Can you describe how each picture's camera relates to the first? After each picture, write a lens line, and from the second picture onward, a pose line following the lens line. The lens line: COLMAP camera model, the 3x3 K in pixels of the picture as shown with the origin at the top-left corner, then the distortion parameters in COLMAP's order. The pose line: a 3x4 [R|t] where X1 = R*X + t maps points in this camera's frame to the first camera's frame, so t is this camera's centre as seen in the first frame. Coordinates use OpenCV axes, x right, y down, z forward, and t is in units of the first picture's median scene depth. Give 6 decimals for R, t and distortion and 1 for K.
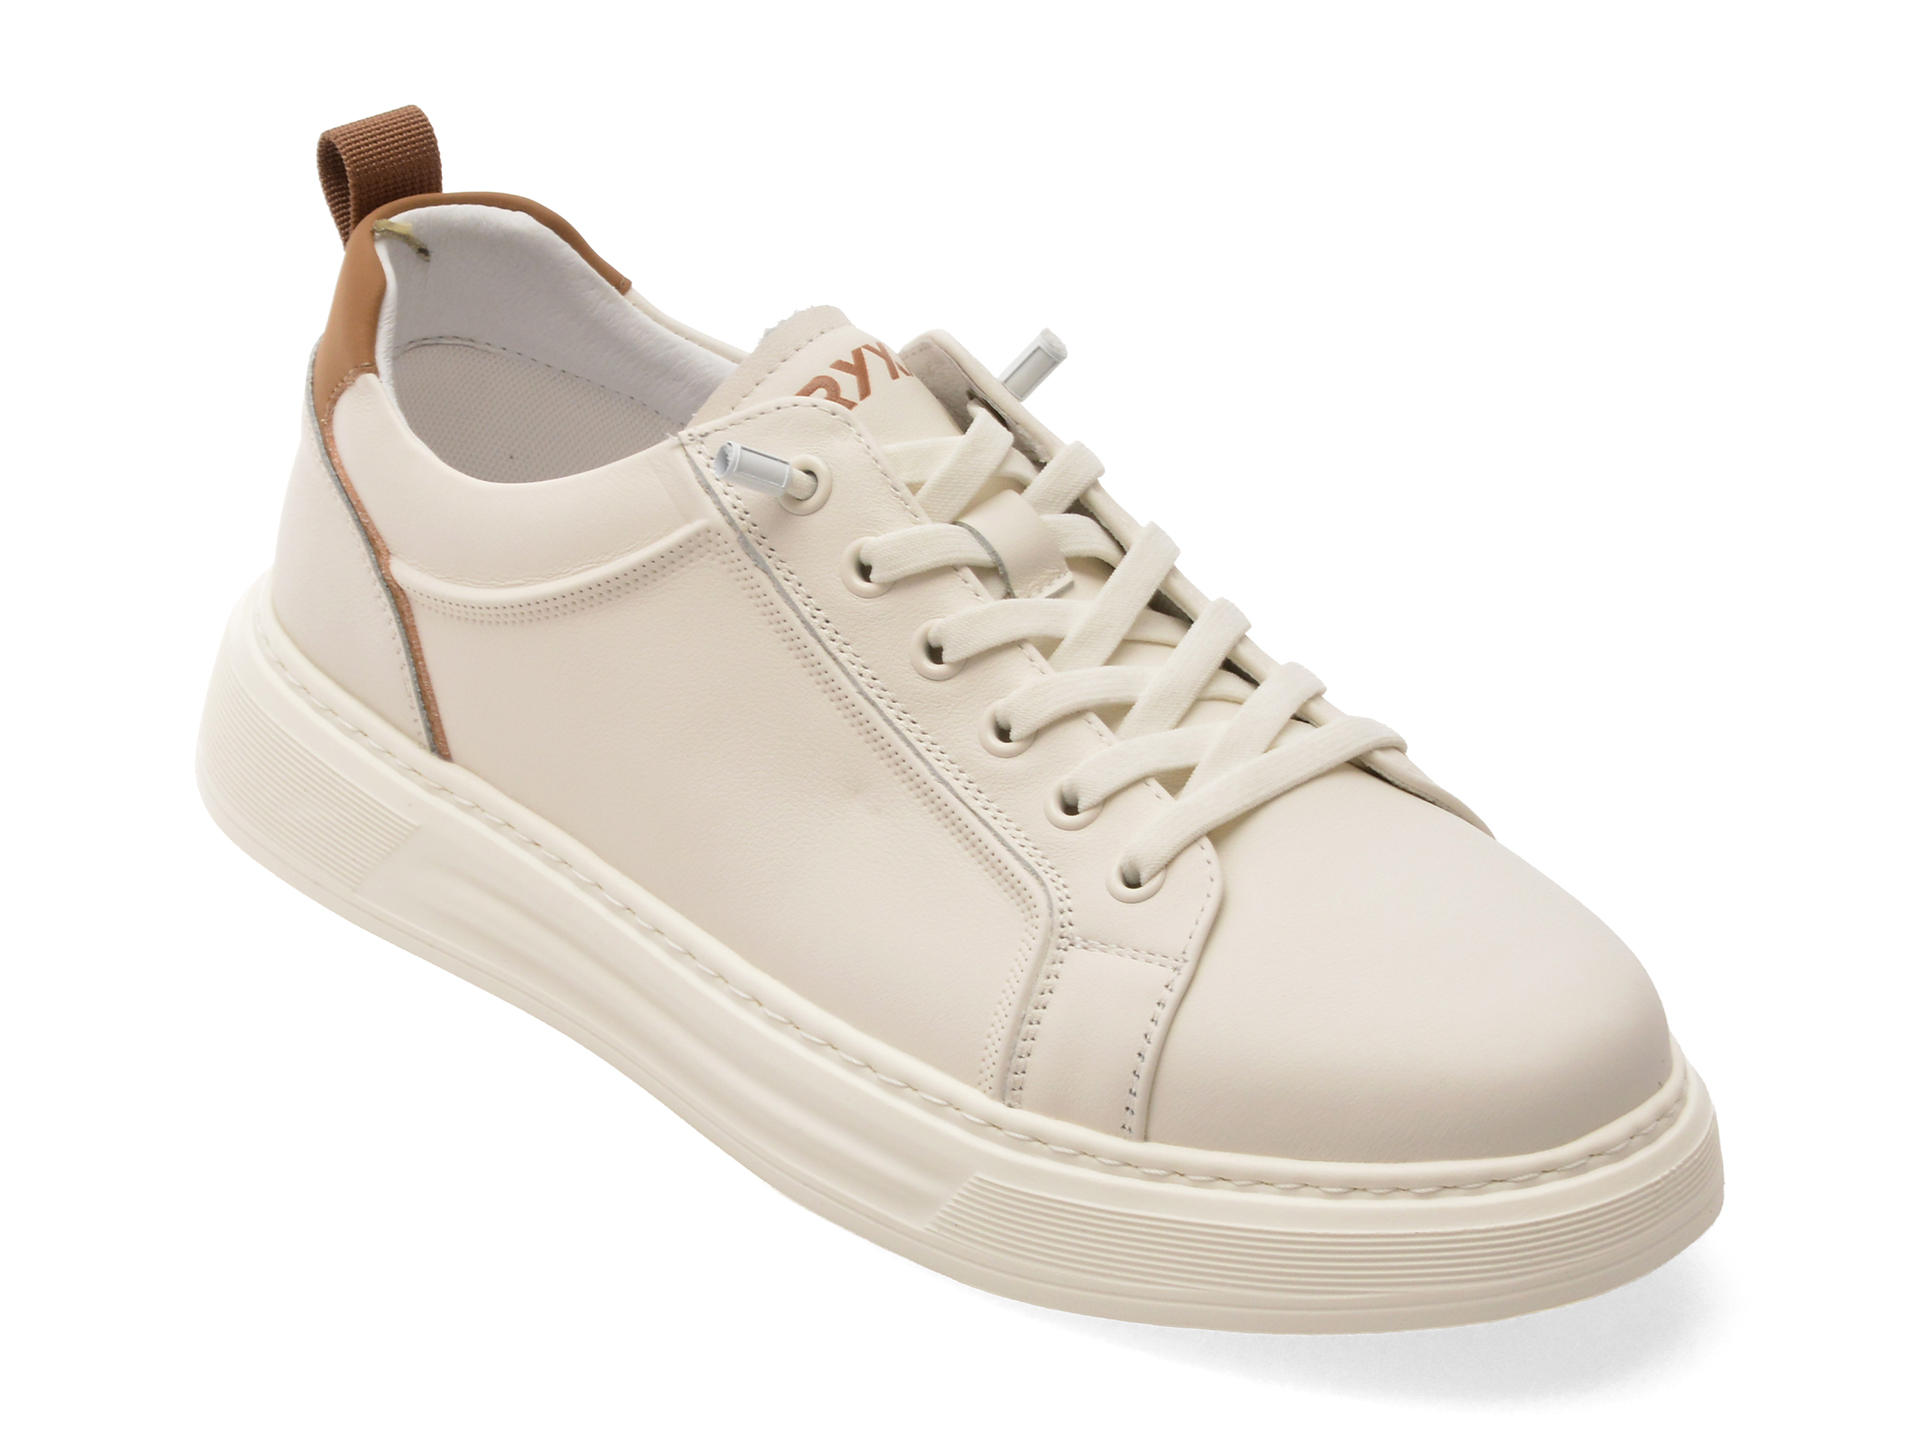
lens RADIAL K [[5481.2, 0, 960.0], [0, 5481.2, 720.0], [0, 0, 1]] dist [-0.119357, 0.687114]
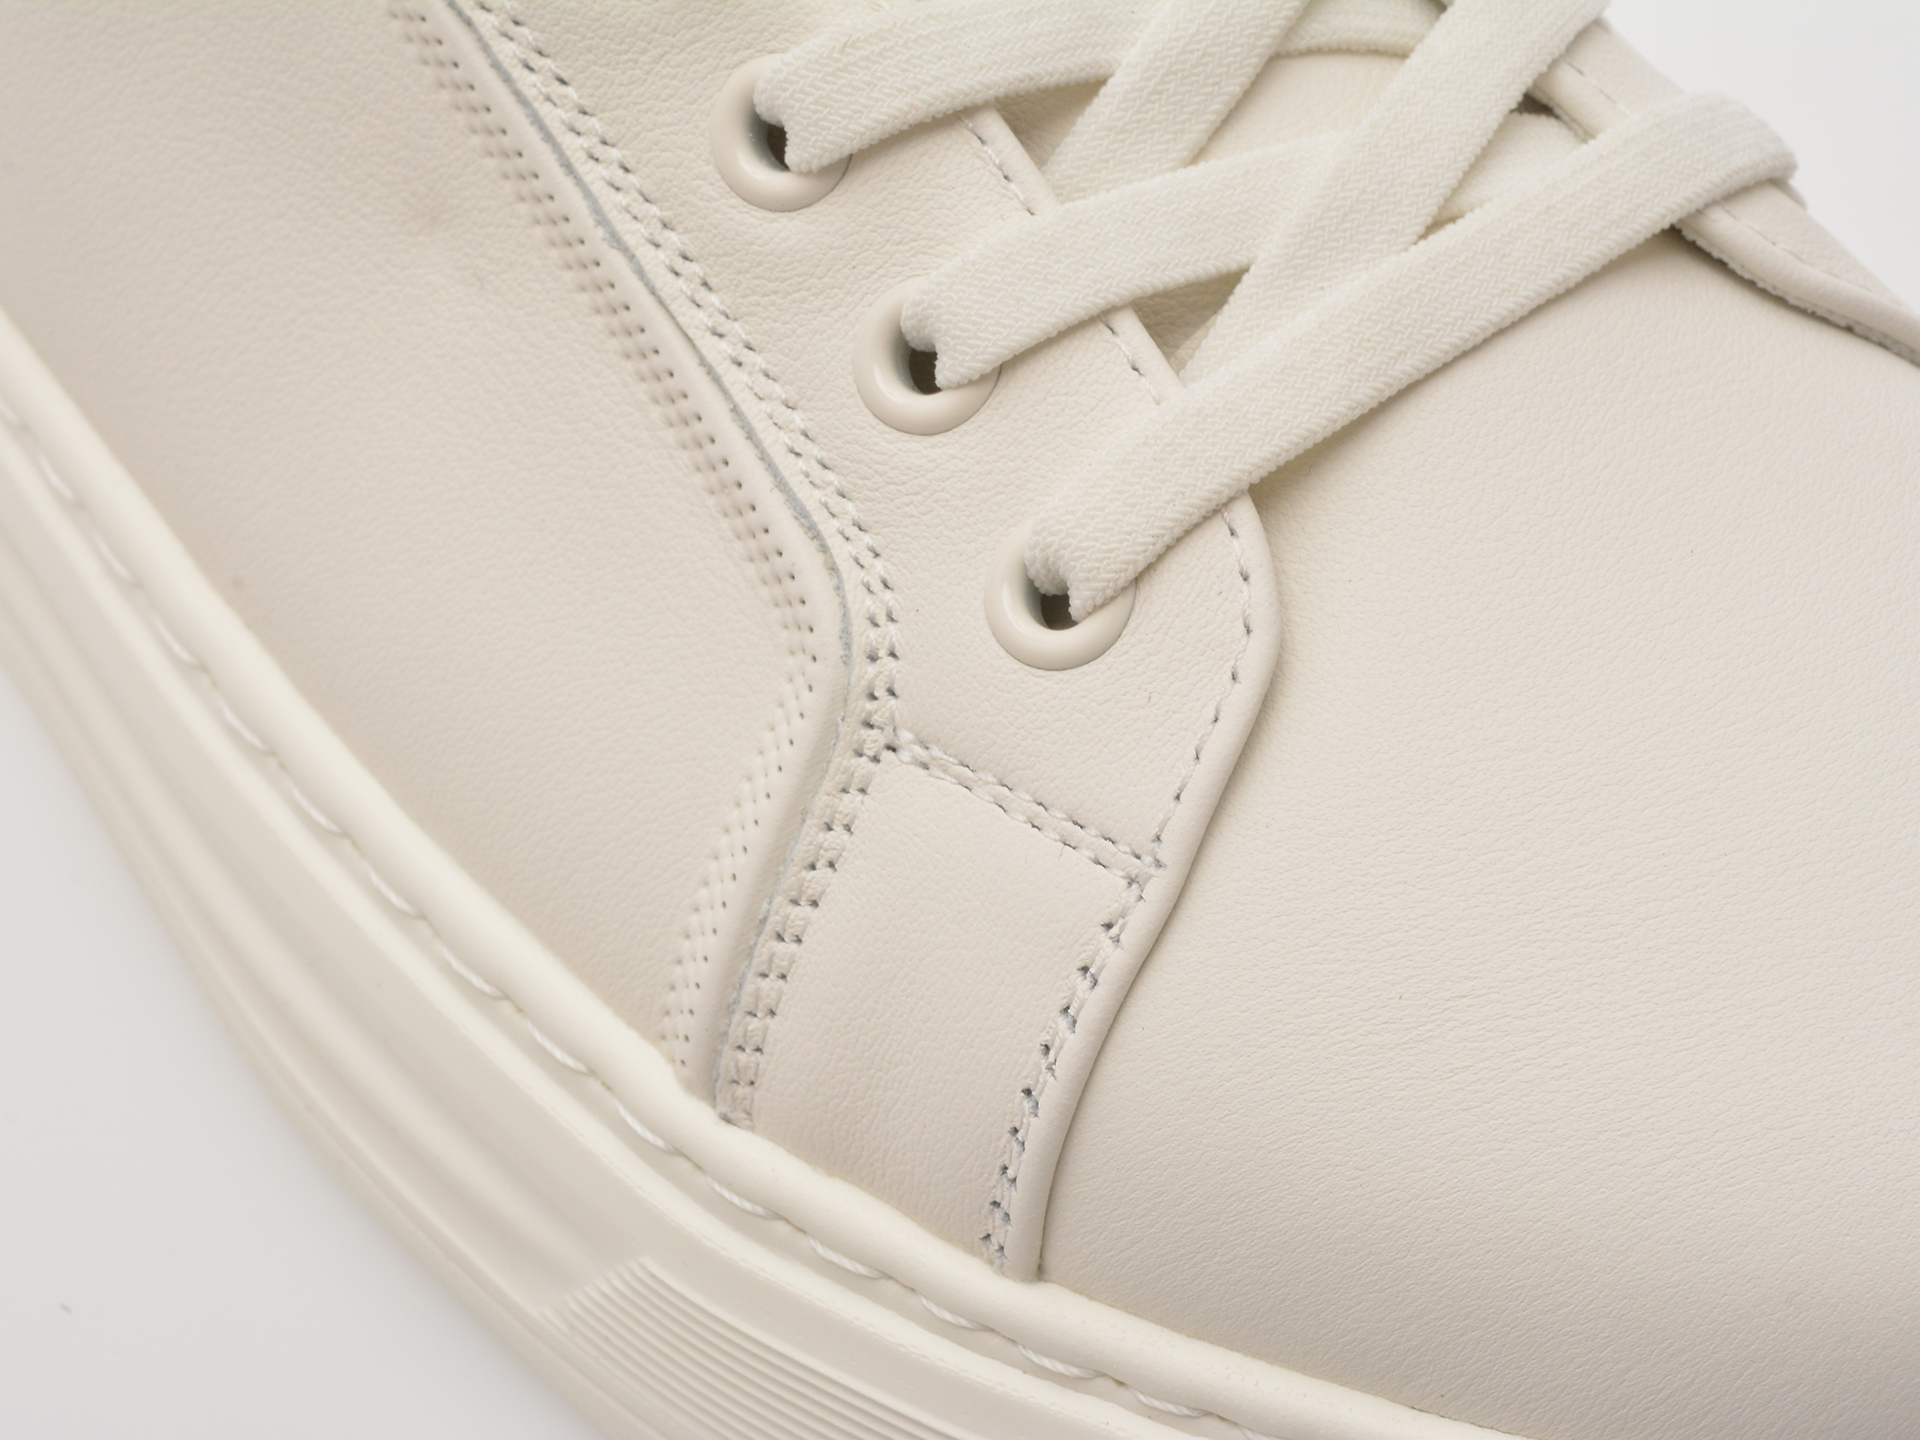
lens RADIAL K [[5481.2, 0, 960.0], [0, 5481.2, 720.0], [0, 0, 1]] dist [-0.119357, 0.687114]
pose [[0.995701, 0.059239, -0.071202, 0.051793], [-0.030278, 0.934675, 0.354213, -0.098309], [0.087534, -0.350534, 0.932450, 0.611428]]
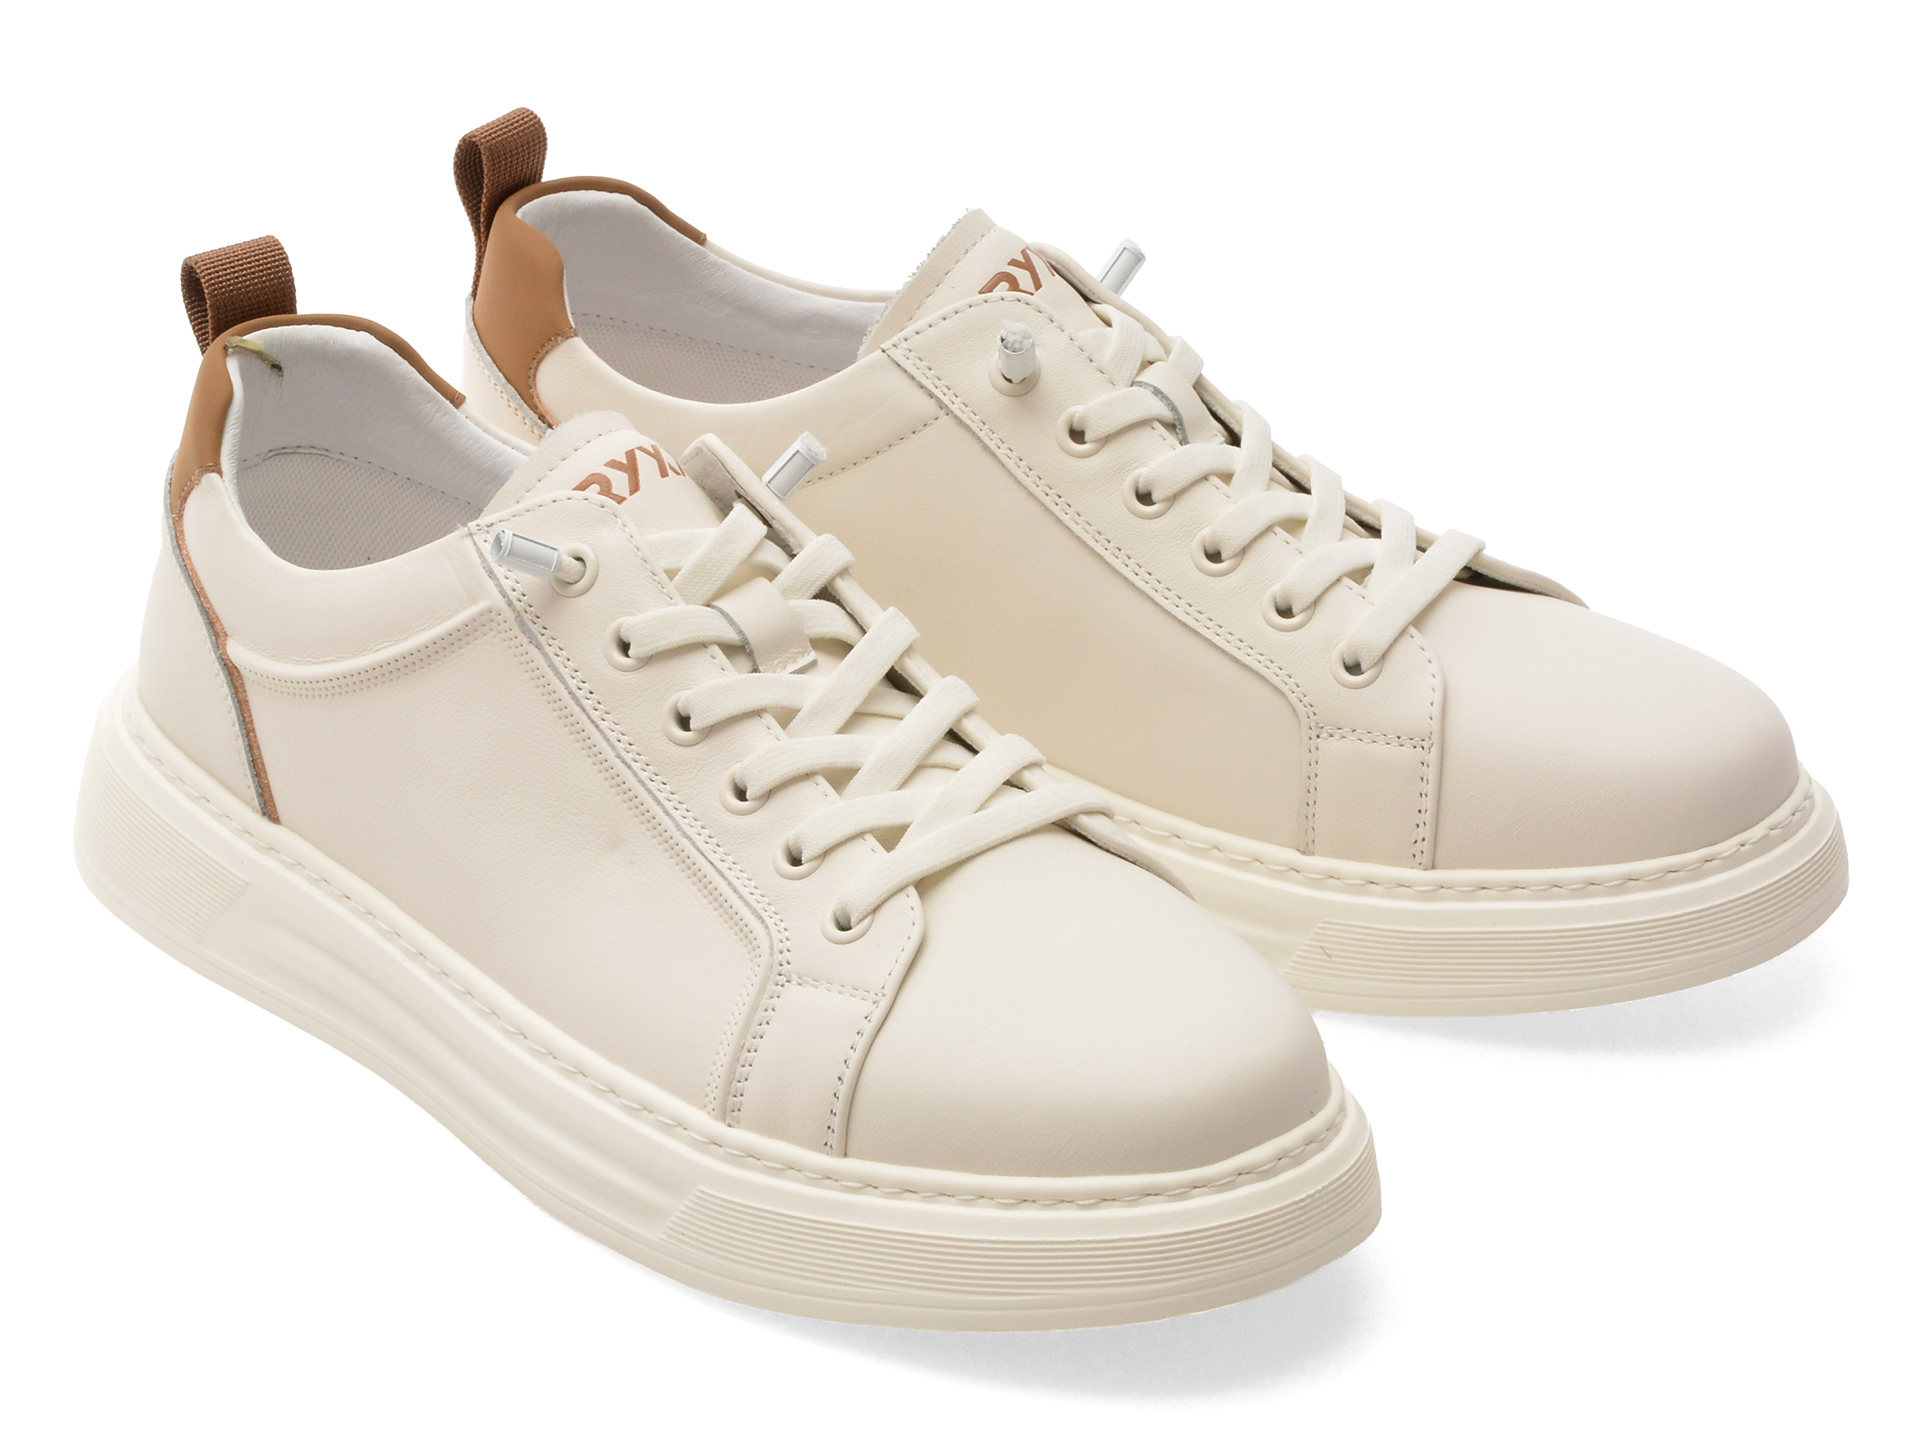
lens RADIAL K [[5481.2, 0, 960.0], [0, 5481.2, 720.0], [0, 0, 1]] dist [-0.119357, 0.687114]
pose [[0.998657, 0.011426, -0.050530, 0.106961], [-0.013489, 0.999081, -0.040677, 0.031783], [0.050019, 0.041304, 0.997894, -0.103021]]
